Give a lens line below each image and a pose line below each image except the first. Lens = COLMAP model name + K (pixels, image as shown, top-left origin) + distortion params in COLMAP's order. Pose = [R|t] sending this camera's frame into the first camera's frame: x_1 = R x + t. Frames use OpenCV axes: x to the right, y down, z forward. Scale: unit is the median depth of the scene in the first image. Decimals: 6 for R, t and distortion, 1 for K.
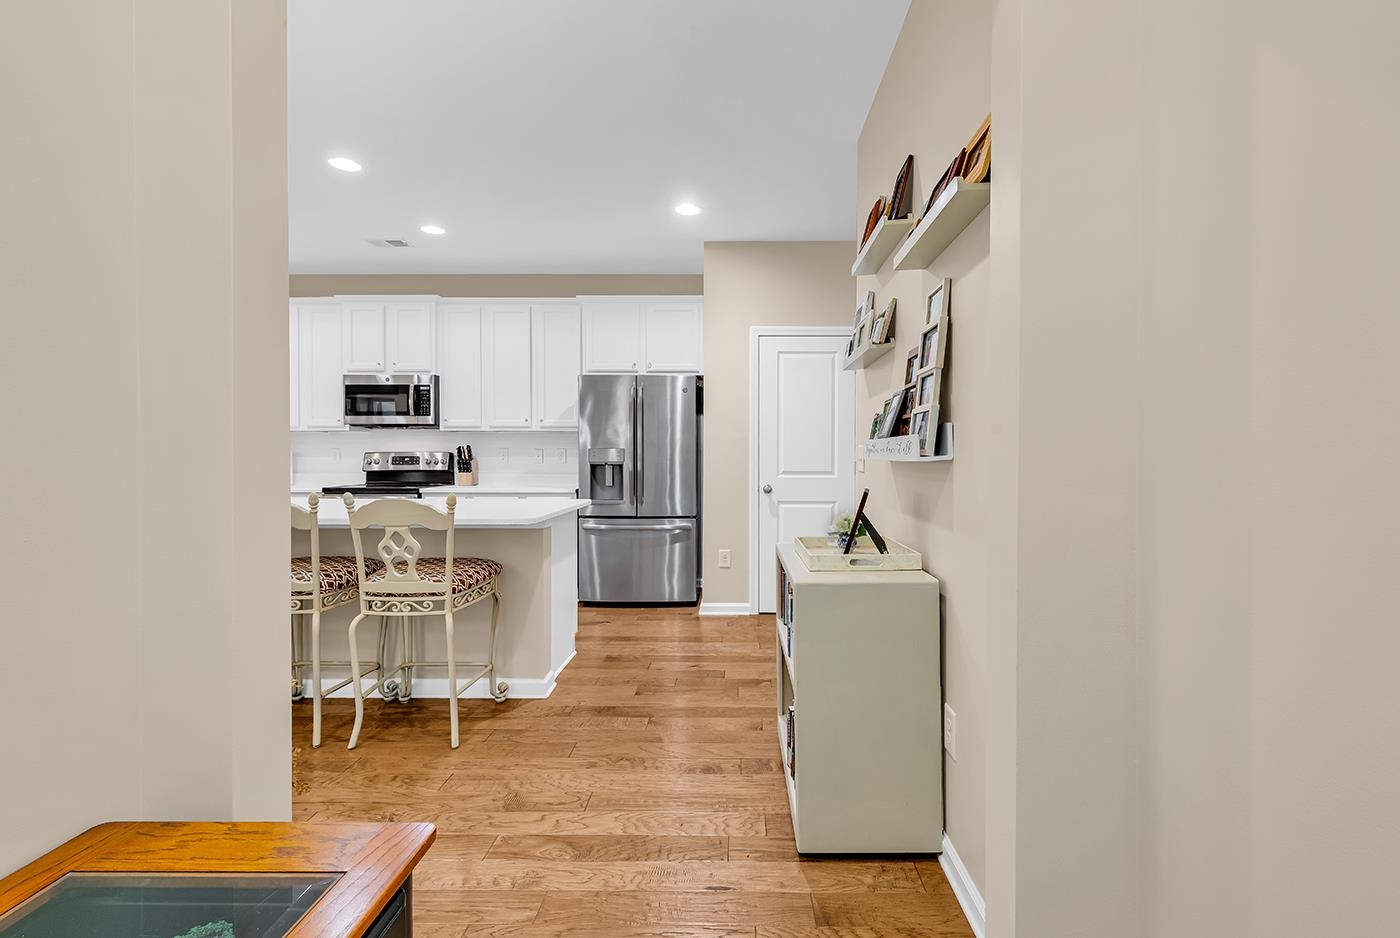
lens RADIAL K [[639.7, 0, 711.6], [0, 639.7, 474.3], [0, 0, 1]] dist [0.001941, 0.000203]
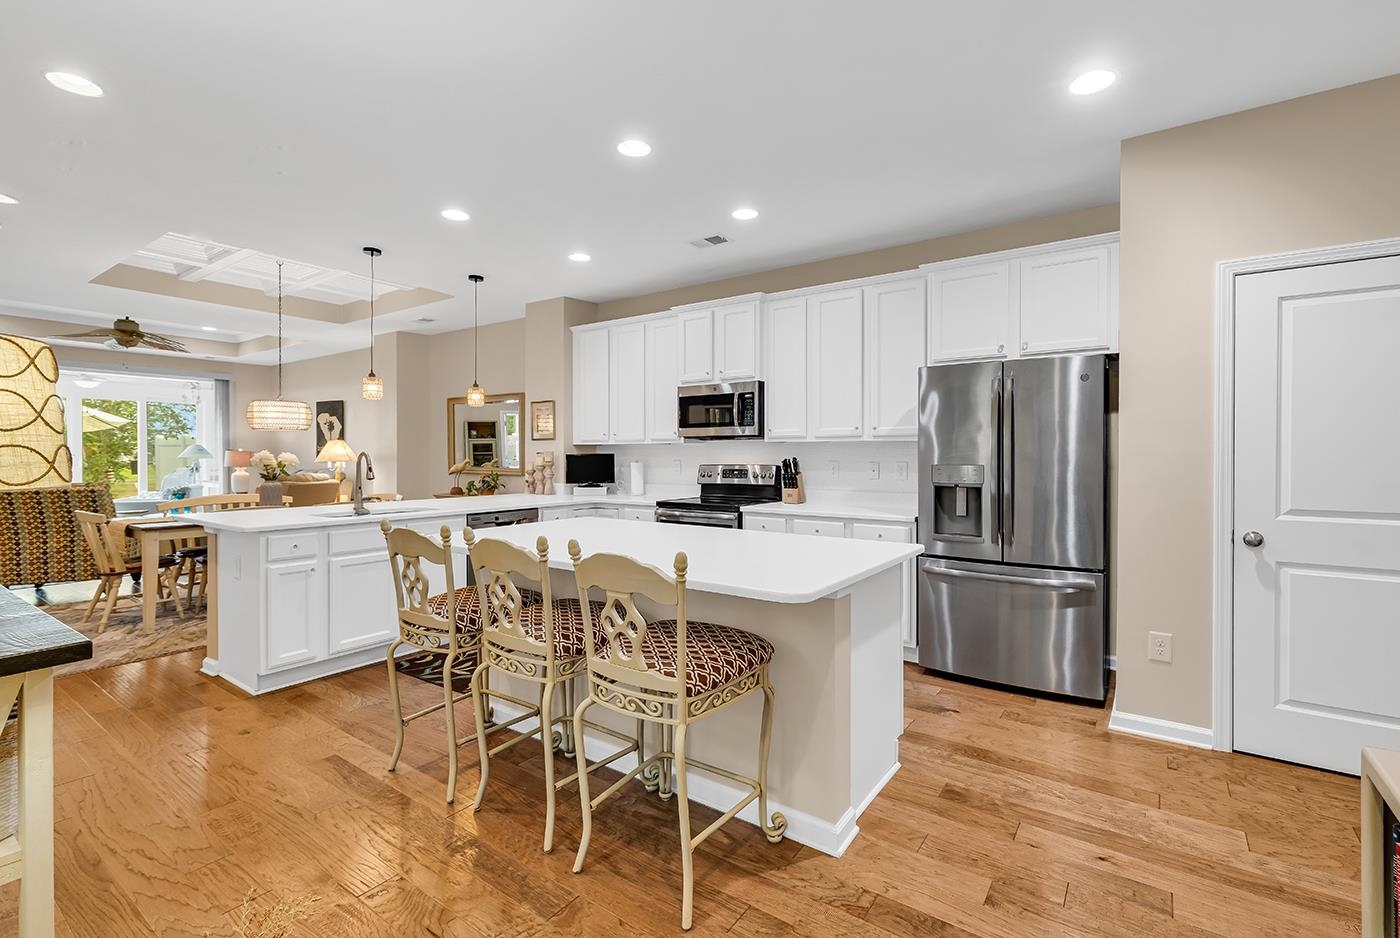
lens RADIAL K [[626.4, 0, 704.6], [0, 626.4, 459.4], [0, 0, 1]] dist [0.001066, -0.001114]
pose [[0.834403, 0.000956, -0.551155, -0.012174], [-0.012835, 0.999761, -0.017696, -0.030370], [0.551006, 0.021840, 0.834215, 0.250455]]
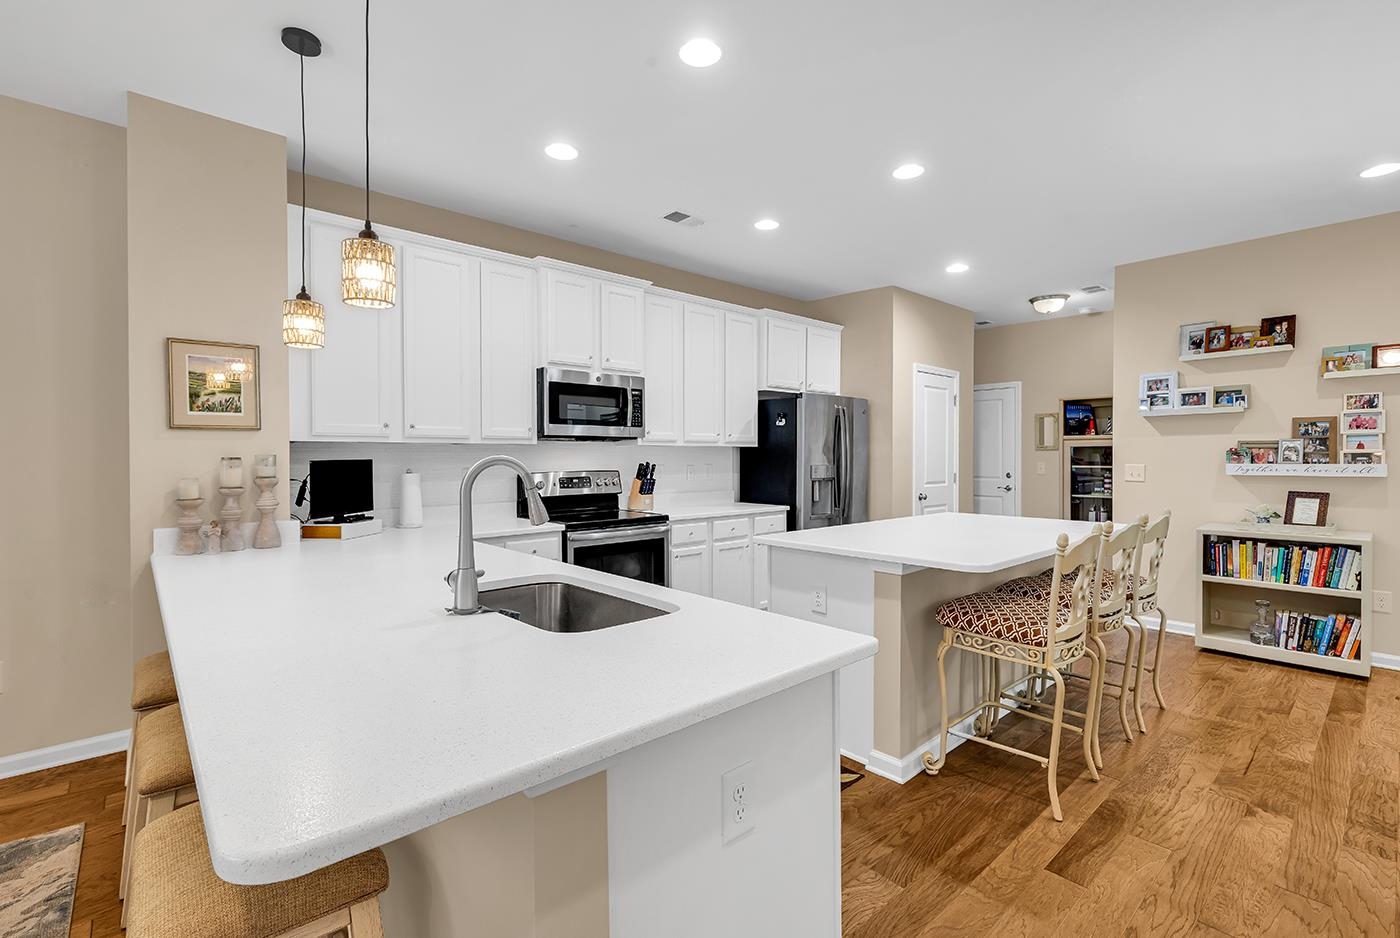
lens RADIAL K [[639.7, 0, 729.9], [0, 639.7, 460.3], [0, 0, 1]] dist [0.001941, 0.000203]
pose [[0.702416, -0.010623, 0.711688, -1.055837], [0.026606, 0.999582, -0.011339, -0.041150], [-0.711269, 0.026900, 0.702405, 0.394421]]
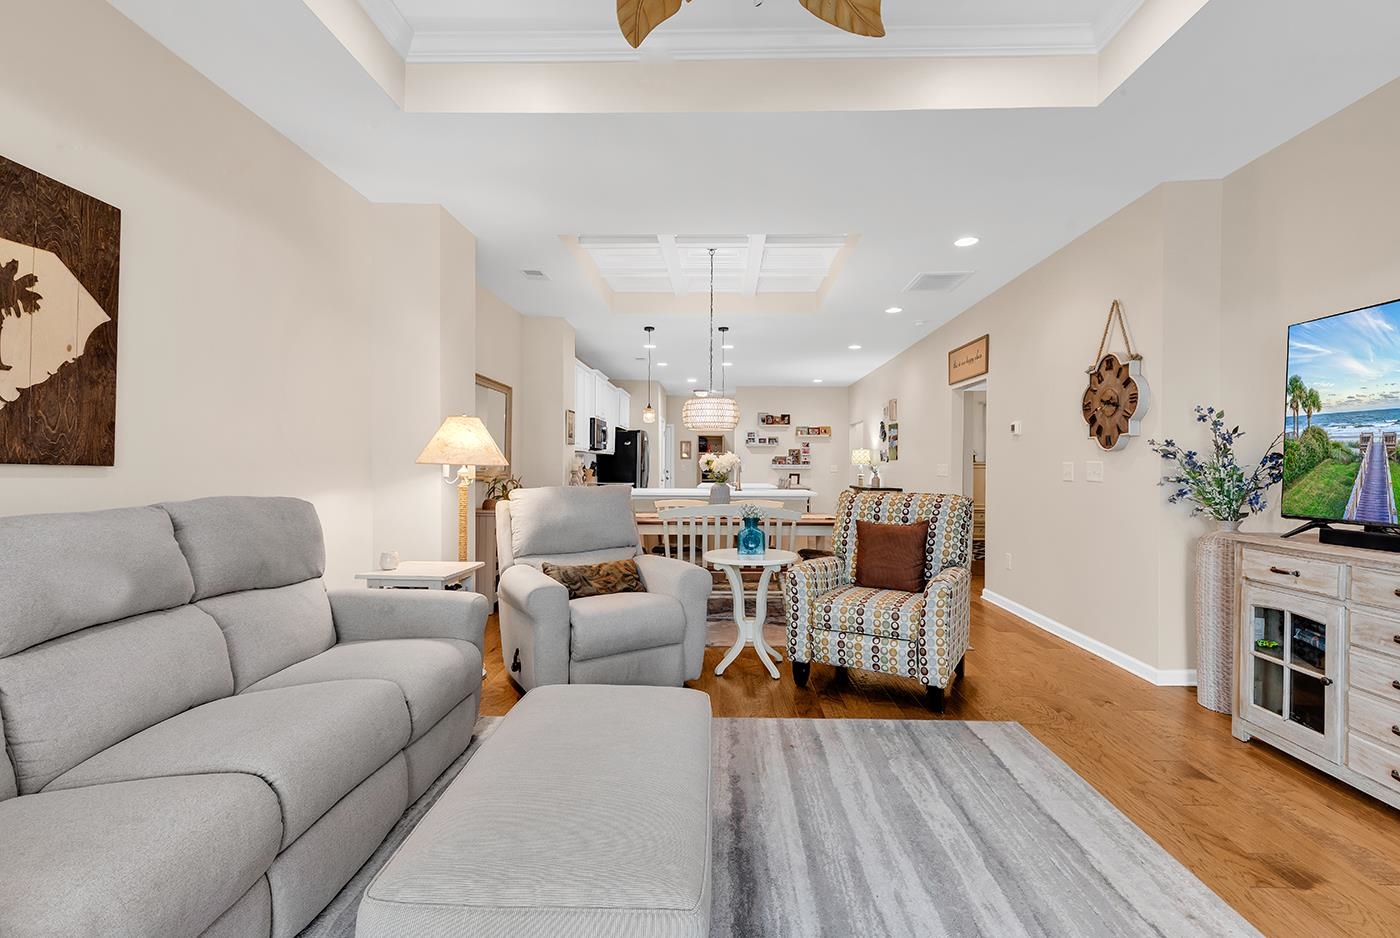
lens RADIAL K [[639.7, 0, 703.5], [0, 639.7, 466.9], [0, 0, 1]] dist [0.001941, 0.000203]
pose [[-0.007078, -0.004701, 0.999964, -2.422949], [0.020973, 0.999768, 0.004848, -0.036182], [-0.999755, 0.021006, -0.006978, 0.805921]]
